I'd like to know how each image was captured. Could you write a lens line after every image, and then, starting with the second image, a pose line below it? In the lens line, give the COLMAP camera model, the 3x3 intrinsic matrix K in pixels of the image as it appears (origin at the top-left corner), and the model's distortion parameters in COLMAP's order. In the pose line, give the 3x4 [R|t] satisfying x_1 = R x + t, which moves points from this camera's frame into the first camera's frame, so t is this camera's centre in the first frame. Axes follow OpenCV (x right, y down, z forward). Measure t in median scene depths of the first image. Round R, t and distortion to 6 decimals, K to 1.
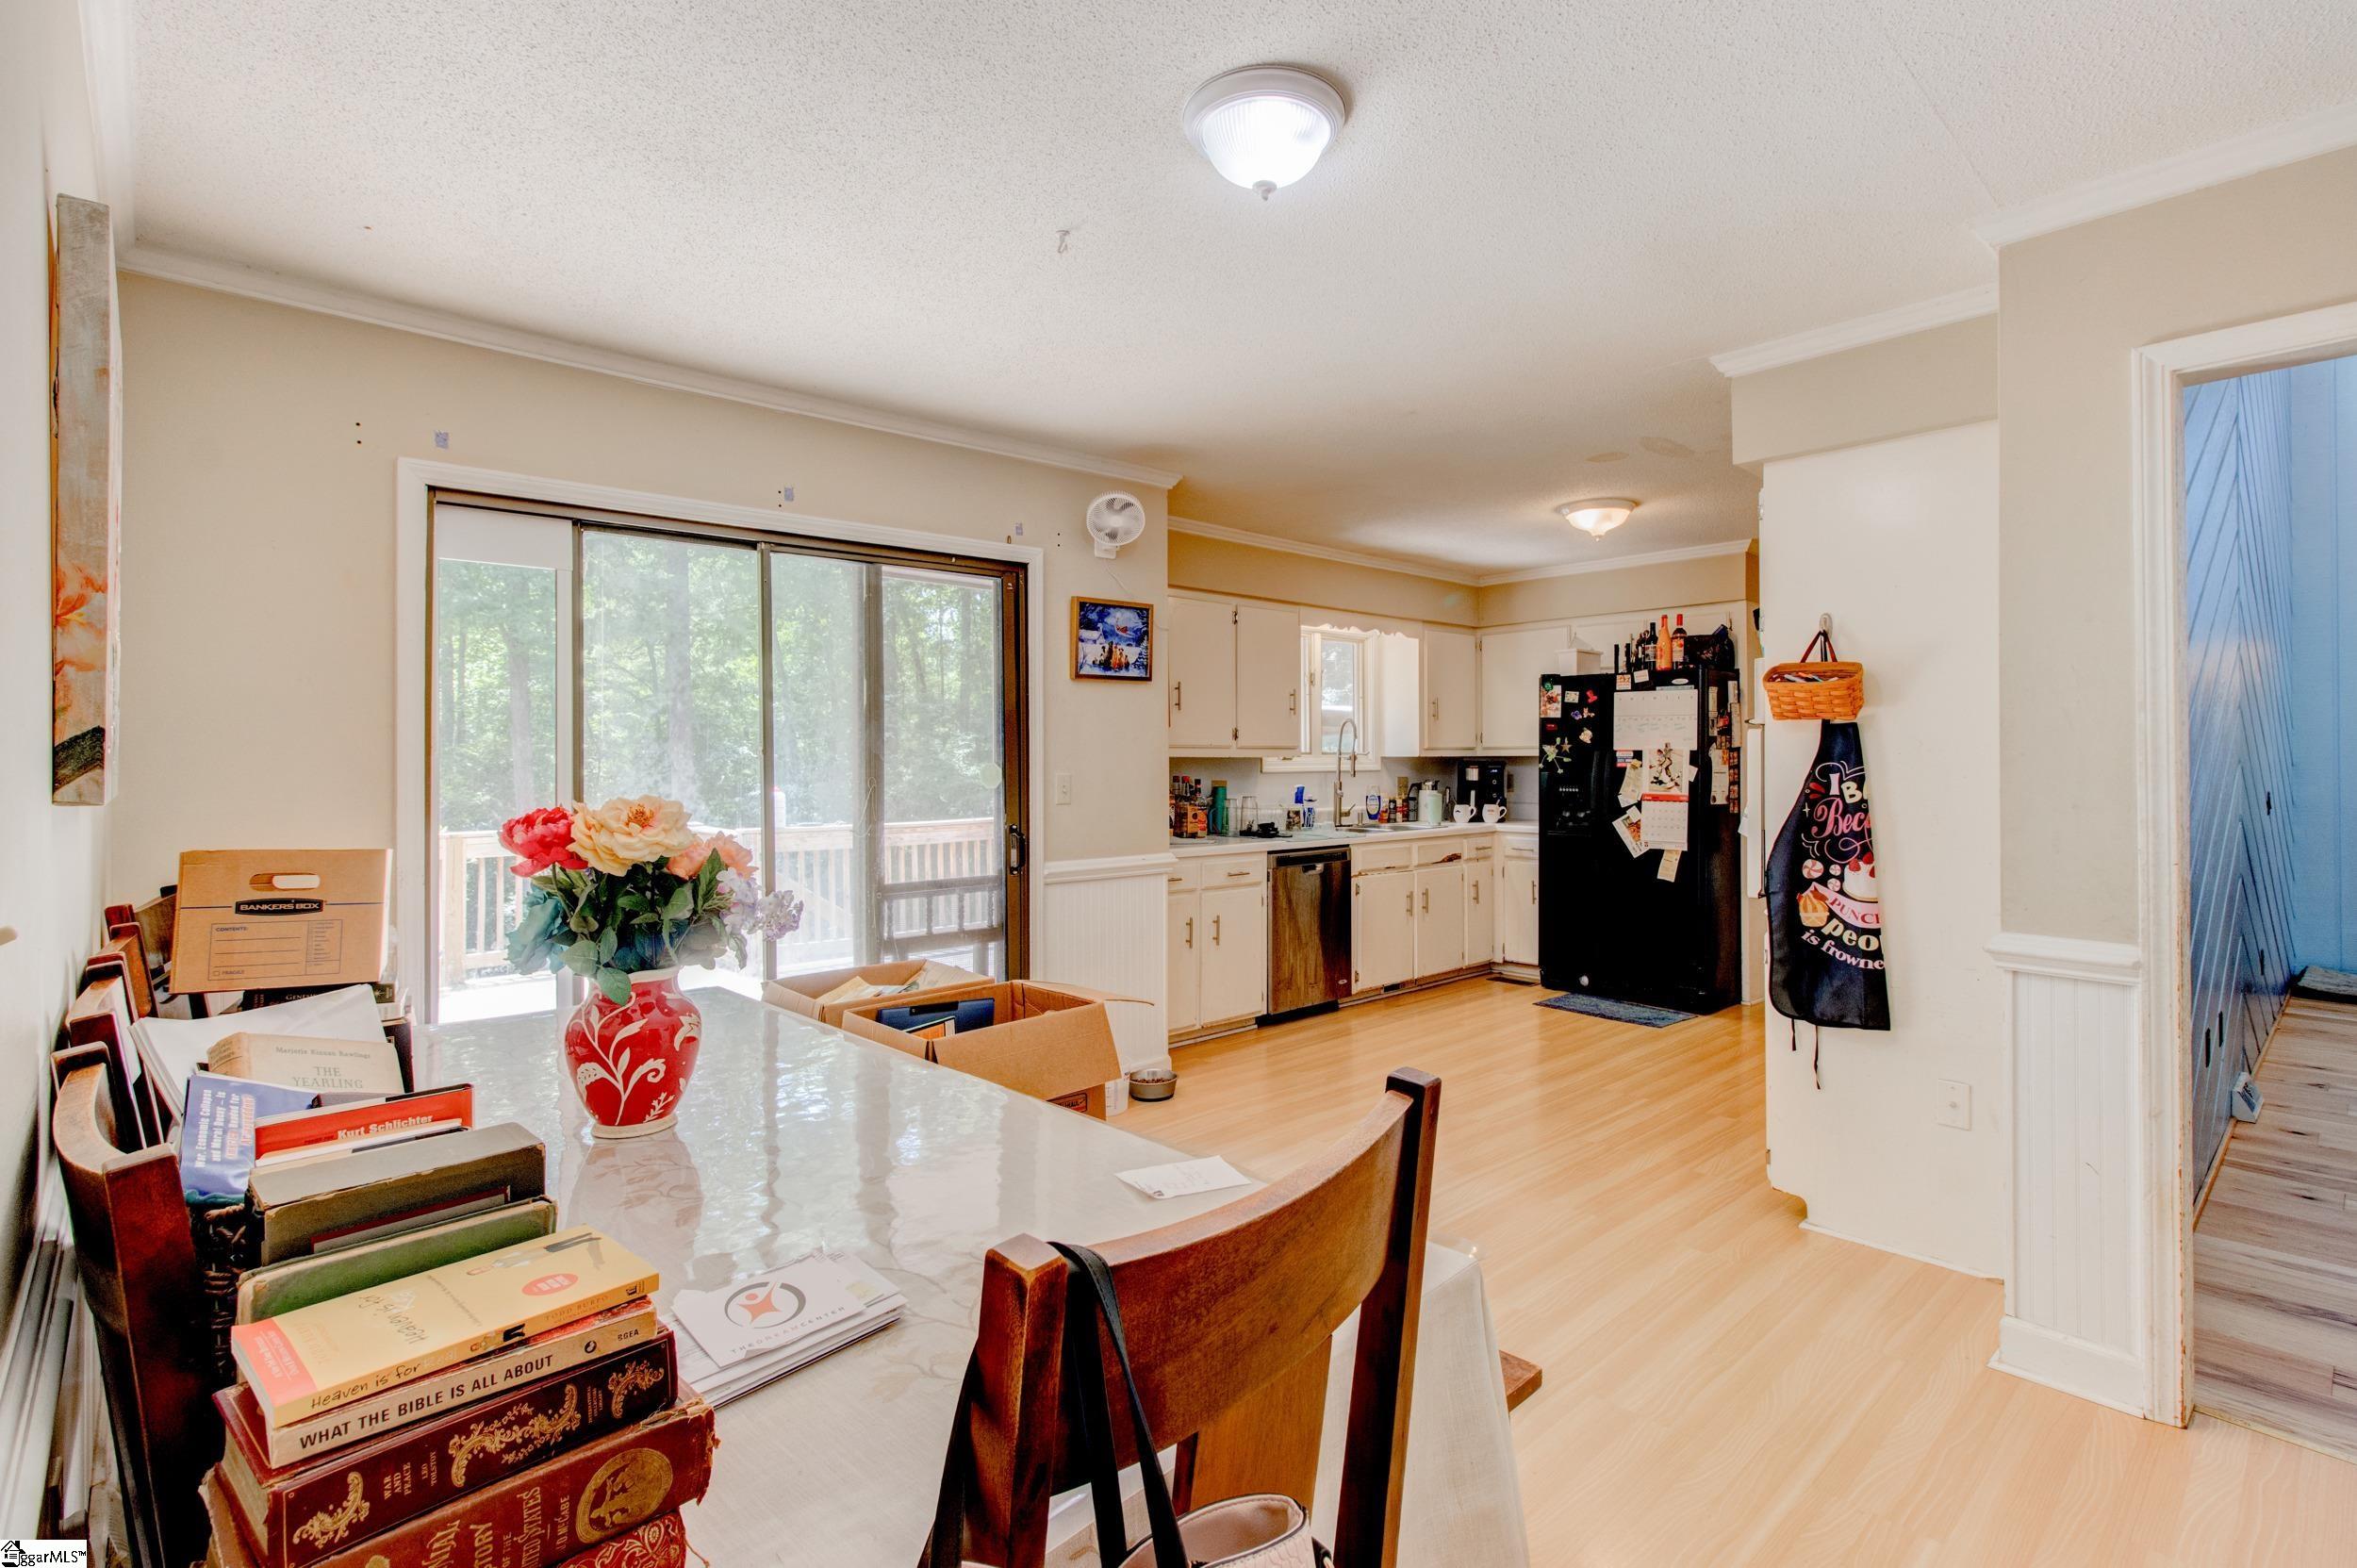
lens RADIAL K [[1112.4, 0, 1184.5], [0, 1112.4, 765.9], [0, 0, 1]] dist [0.001047, 0.000923]
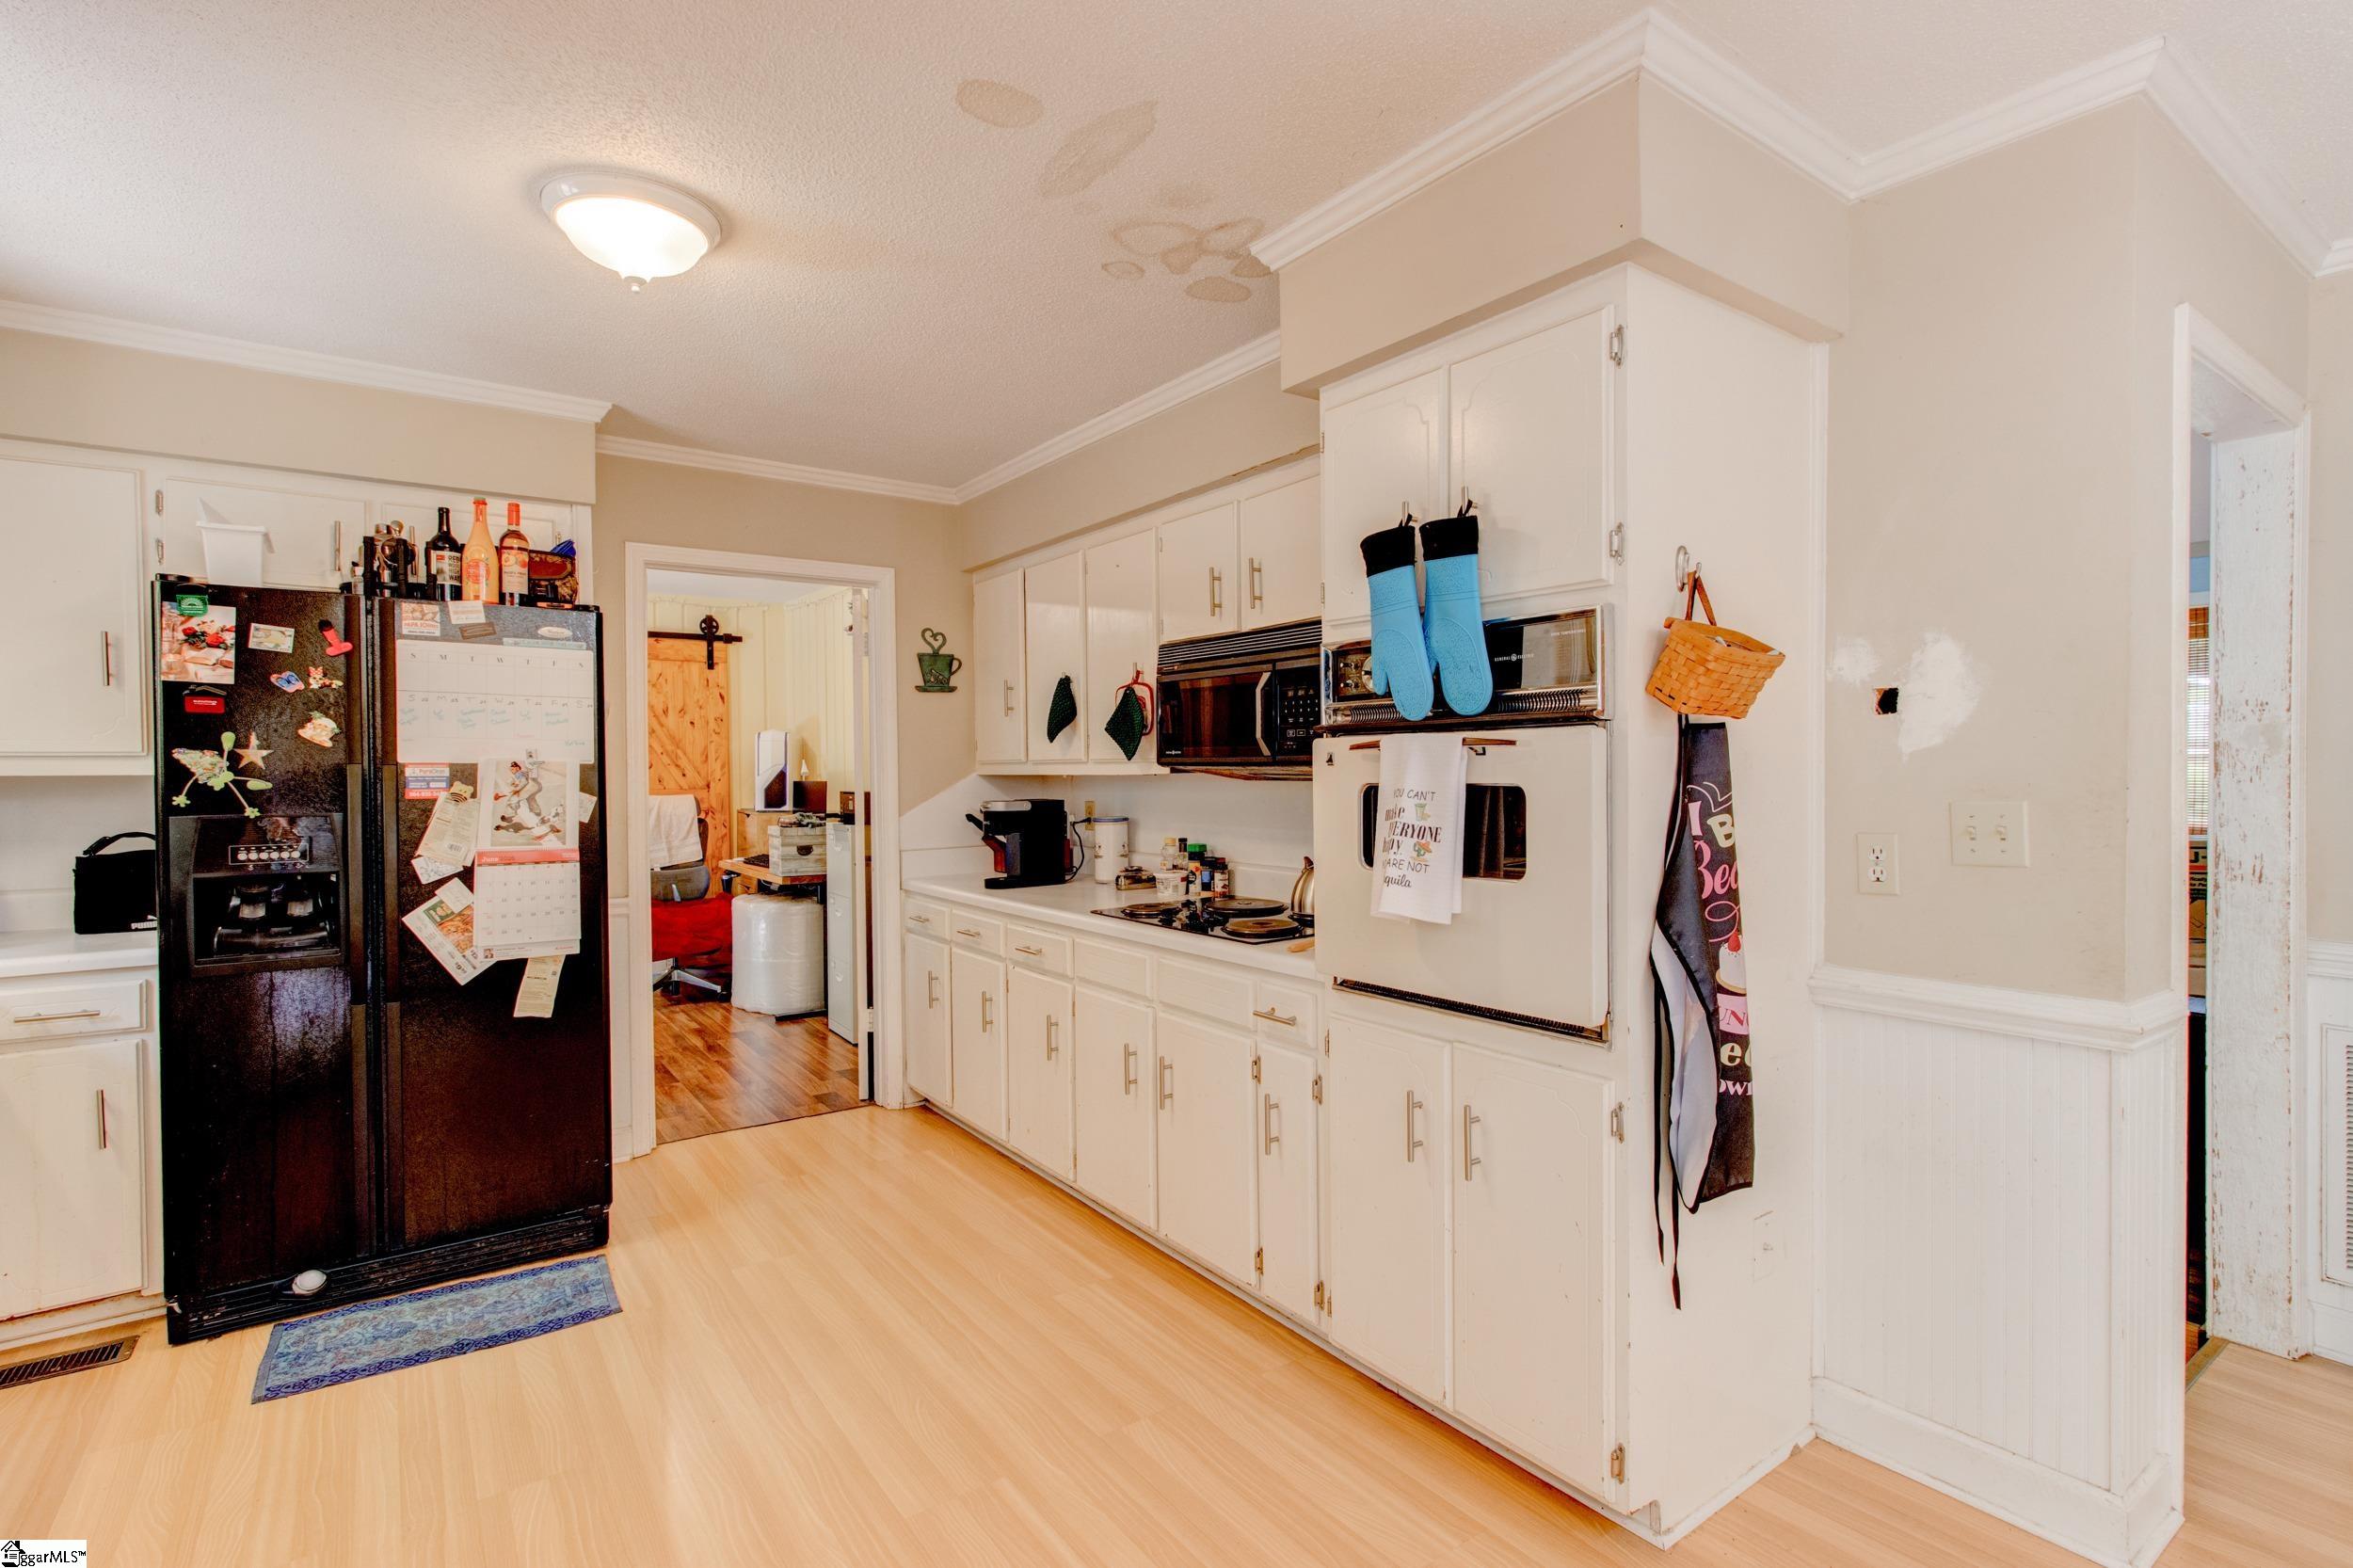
lens RADIAL K [[1110.5, 0, 1185.2], [0, 1110.5, 790.9], [0, 0, 1]] dist [0.001047, 0.000923]
pose [[0.144776, -0.017958, 0.989301, -0.026953], [0.012329, 0.999790, 0.016344, -0.006142], [-0.989388, 0.009831, 0.144967, 0.614649]]
